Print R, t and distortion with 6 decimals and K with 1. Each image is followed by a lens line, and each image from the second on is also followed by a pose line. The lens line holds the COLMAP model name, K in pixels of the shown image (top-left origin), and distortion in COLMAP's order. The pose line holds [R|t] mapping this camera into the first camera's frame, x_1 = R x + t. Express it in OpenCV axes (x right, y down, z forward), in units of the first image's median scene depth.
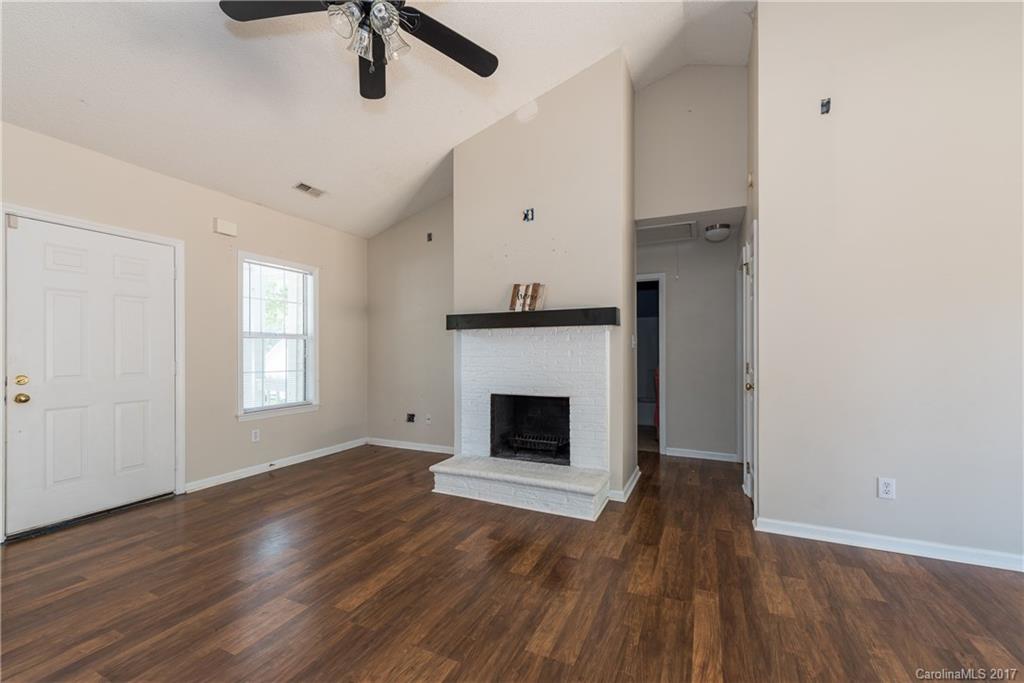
lens RADIAL K [[412.0, 0, 509.2], [0, 412.0, 345.5], [0, 0, 1]] dist [0.002802, -0.000238]
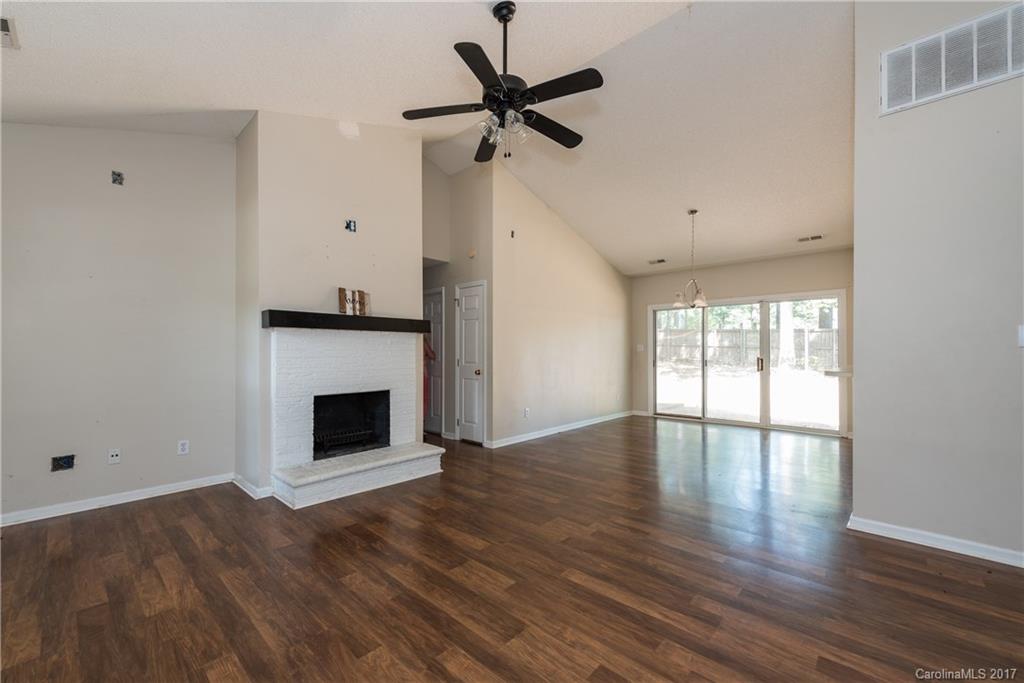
lens RADIAL K [[412.0, 0, 509.2], [0, 412.0, 345.5], [0, 0, 1]] dist [0.002802, -0.000238]
pose [[0.303359, 0.020086, 0.952665, -0.873665], [-0.012932, 0.999773, -0.016961, 0.009982], [-0.952789, -0.007175, 0.303550, 0.283936]]
